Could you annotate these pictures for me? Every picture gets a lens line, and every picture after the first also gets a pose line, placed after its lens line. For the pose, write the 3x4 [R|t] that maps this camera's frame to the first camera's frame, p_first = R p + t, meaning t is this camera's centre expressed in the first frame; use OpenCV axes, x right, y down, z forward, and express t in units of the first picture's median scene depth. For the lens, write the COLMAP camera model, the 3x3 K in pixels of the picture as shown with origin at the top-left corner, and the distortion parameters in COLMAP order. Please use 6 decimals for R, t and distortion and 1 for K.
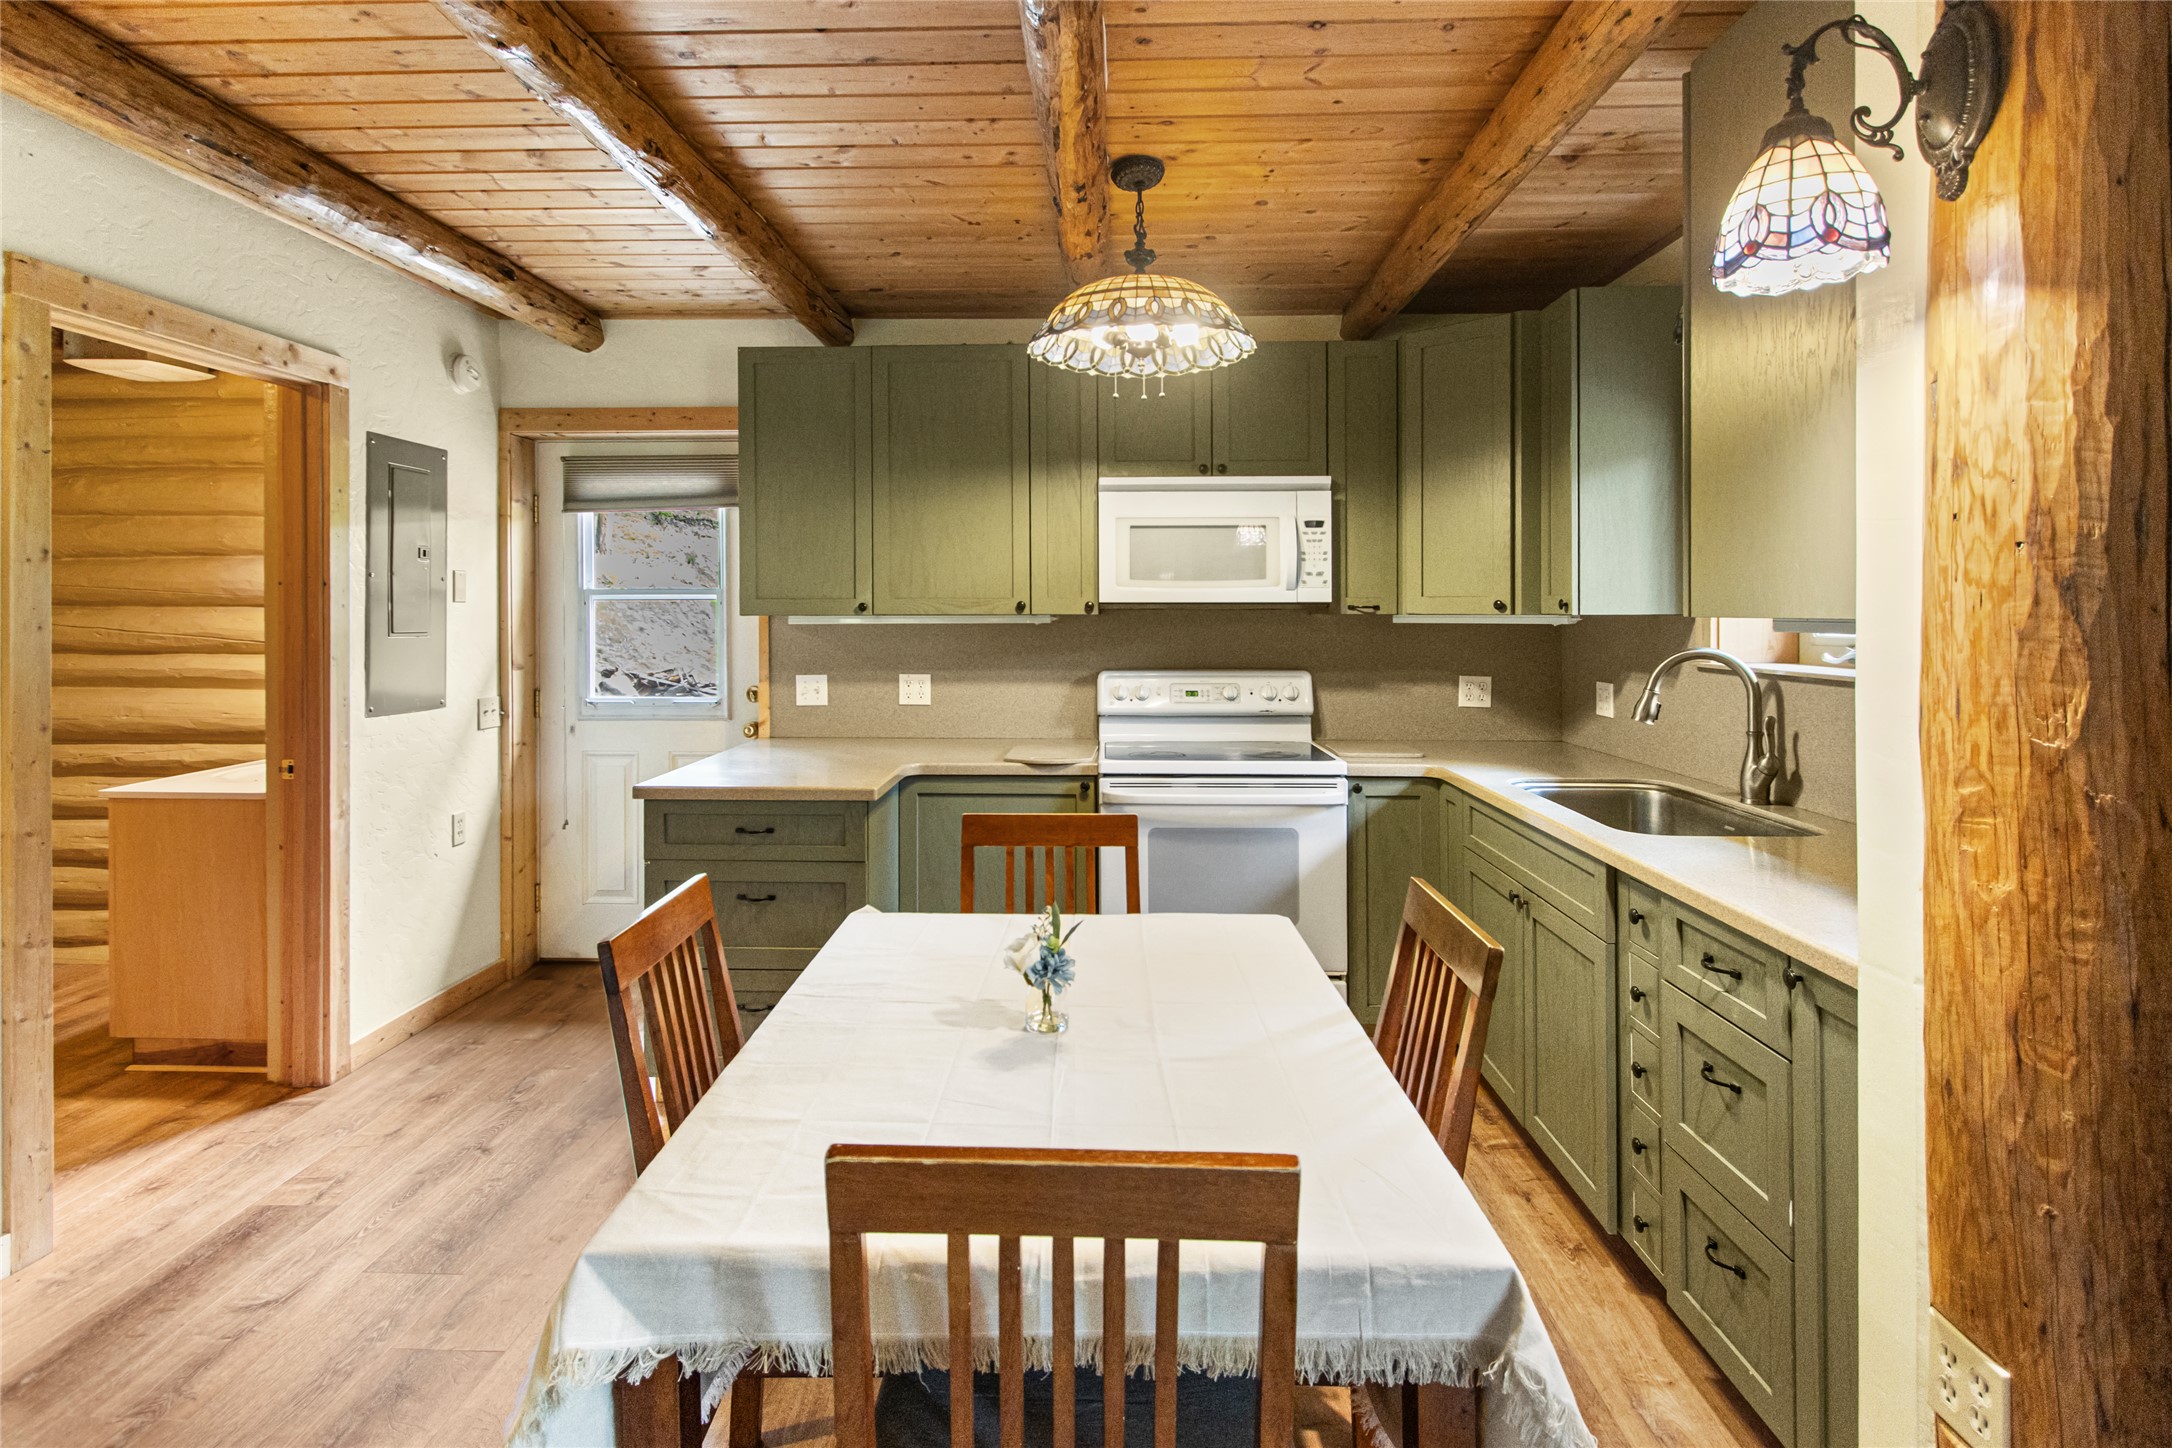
lens RADIAL K [[1119.2, 0, 1046.5], [0, 1119.2, 604.4], [0, 0, 1]] dist [0.016104, -0.000510]
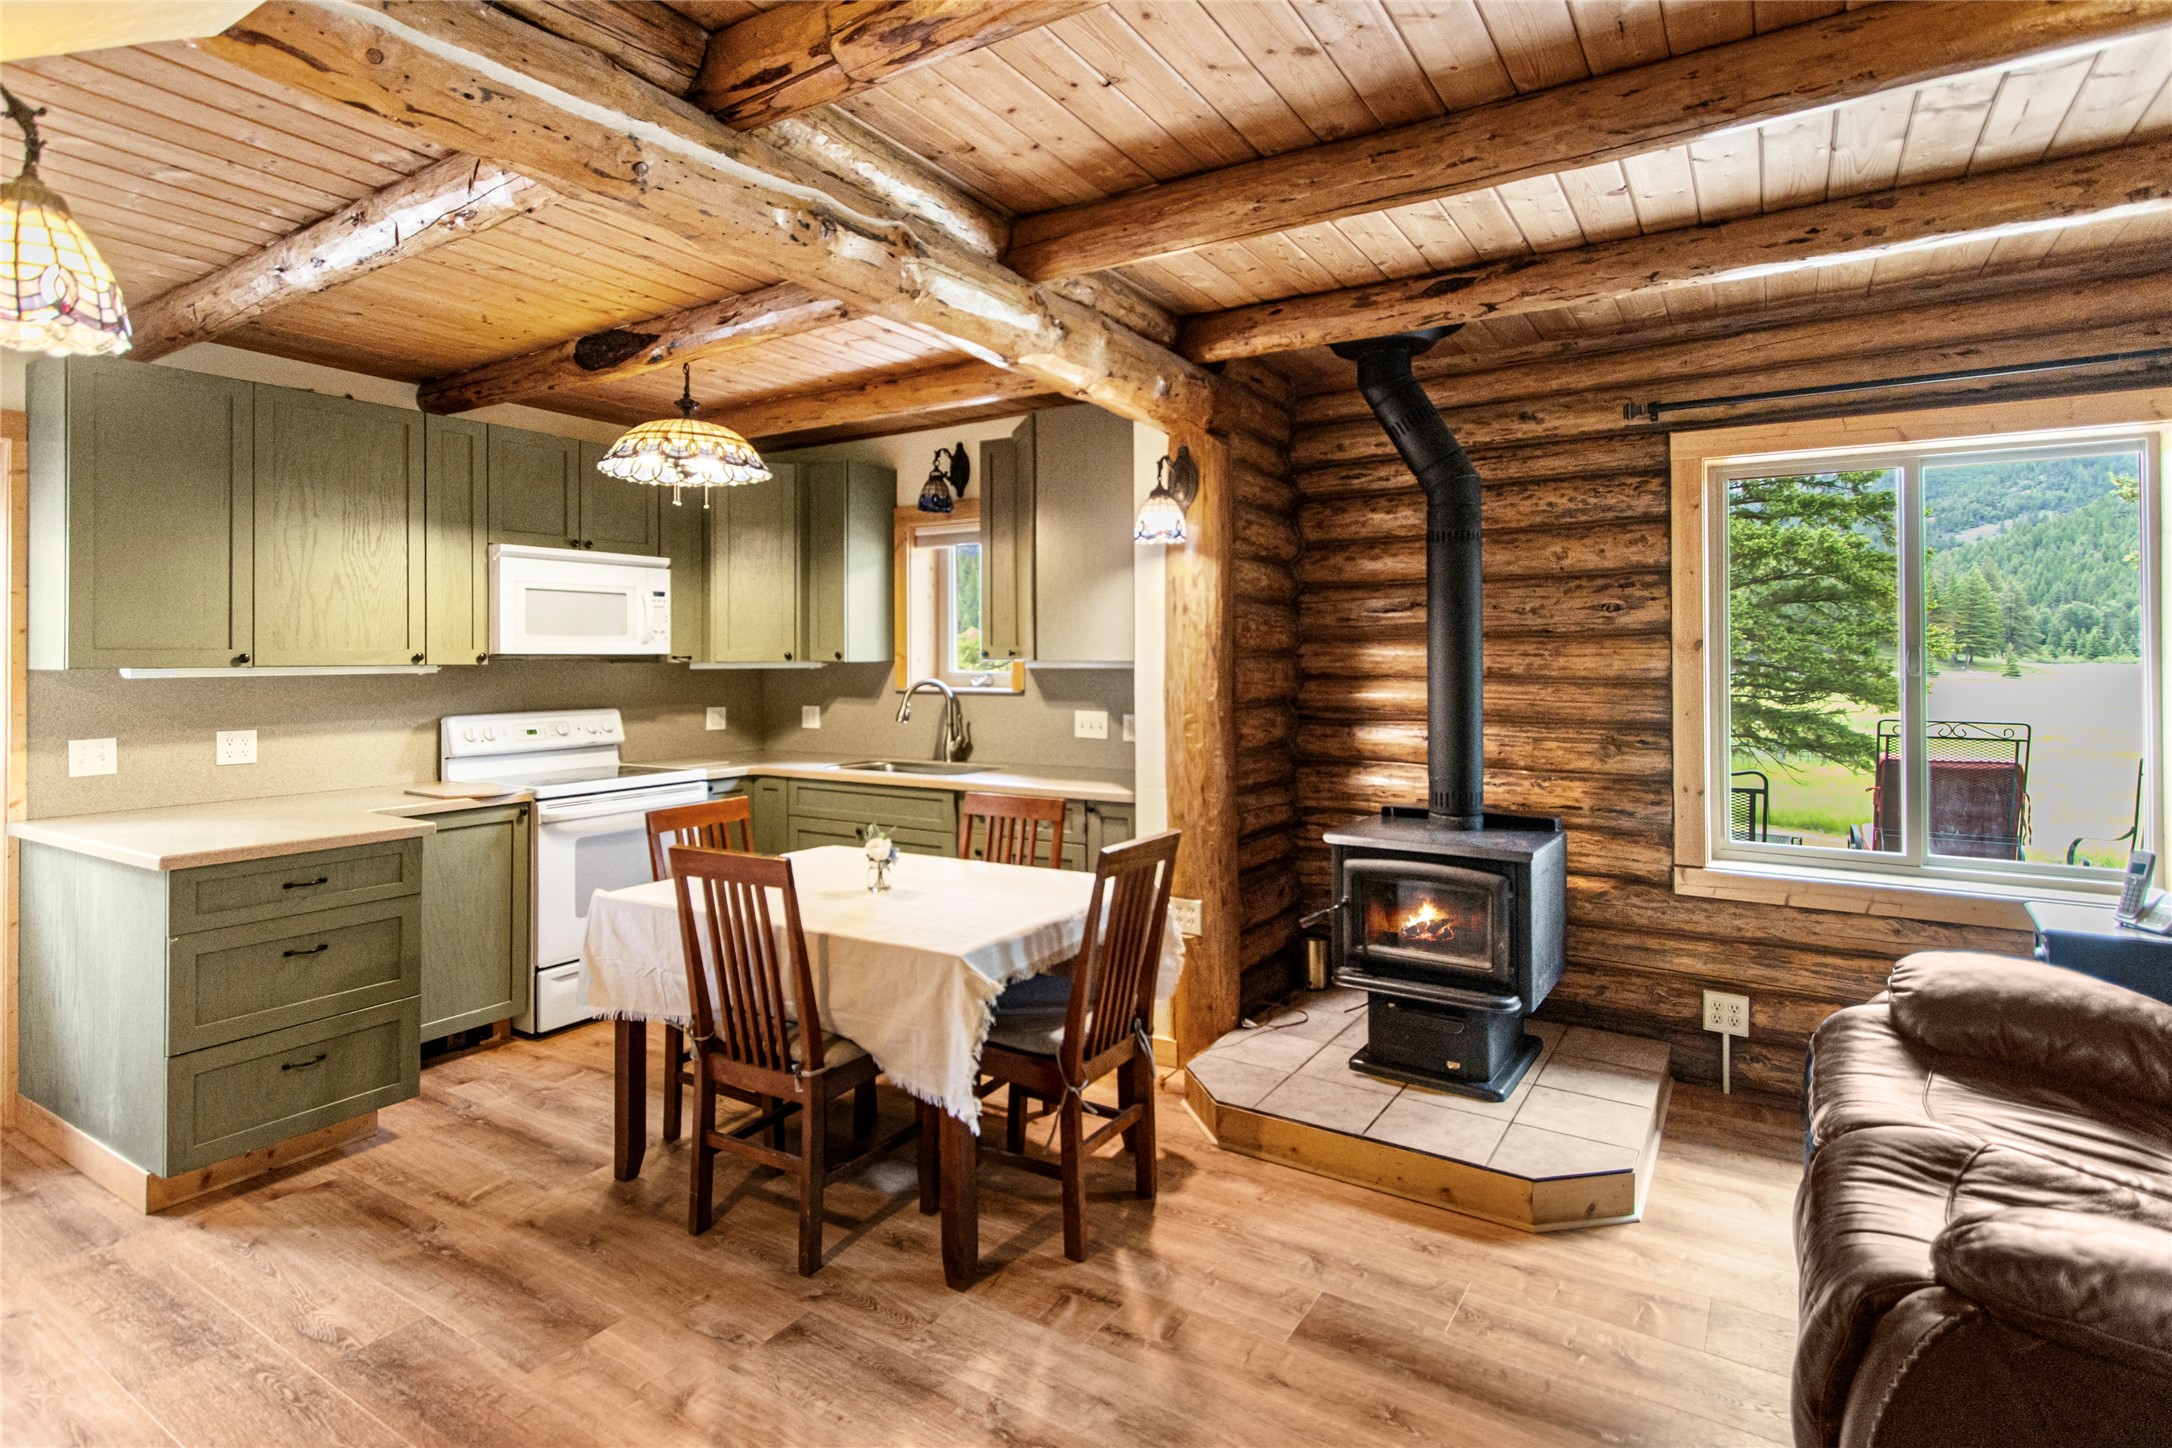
lens RADIAL K [[1119.2, 0, 1080.4], [0, 1119.2, 646.8], [0, 0, 1]] dist [0.016104, -0.000510]
pose [[0.488552, 0.005917, 0.872515, -0.702727], [0.000691, 0.999974, -0.007168, -0.000197], [-0.872535, 0.004105, 0.488535, -0.078052]]
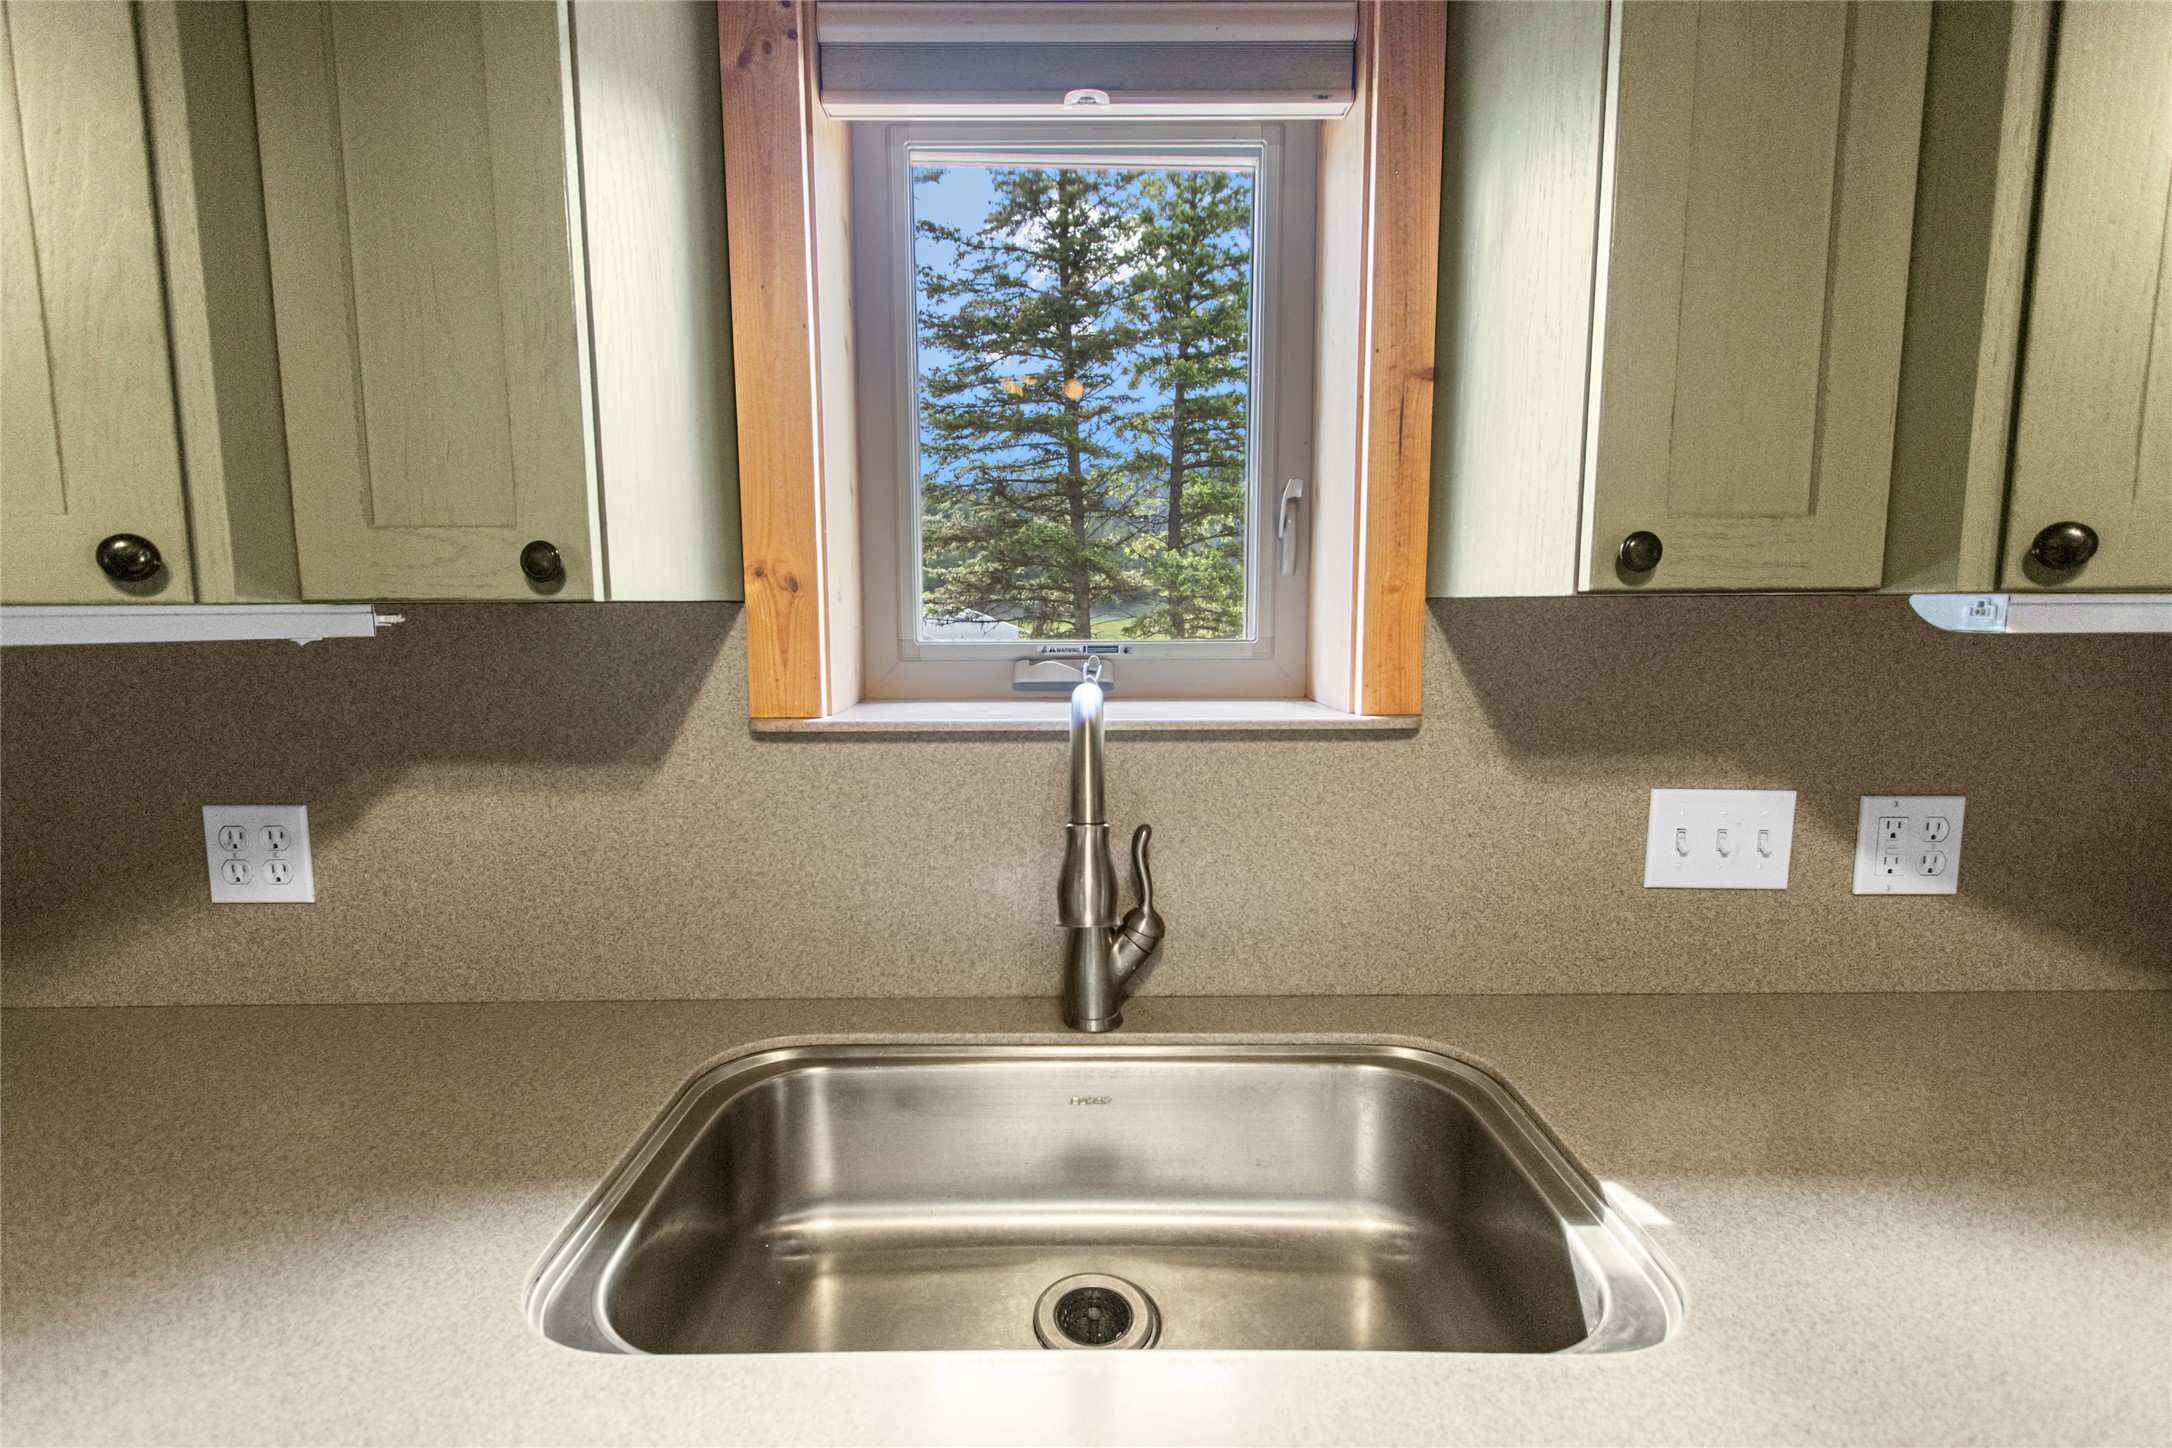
lens RADIAL K [[1001.2, 0, 1073.4], [0, 1001.2, 719.6], [0, 0, 1]] dist [0.003315, 0.000058]
pose [[-0.055182, -0.116816, 0.991619, 0.192550], [-0.001480, 0.993141, 0.116913, 0.007781], [-0.998475, 0.004984, -0.054976, 0.810675]]
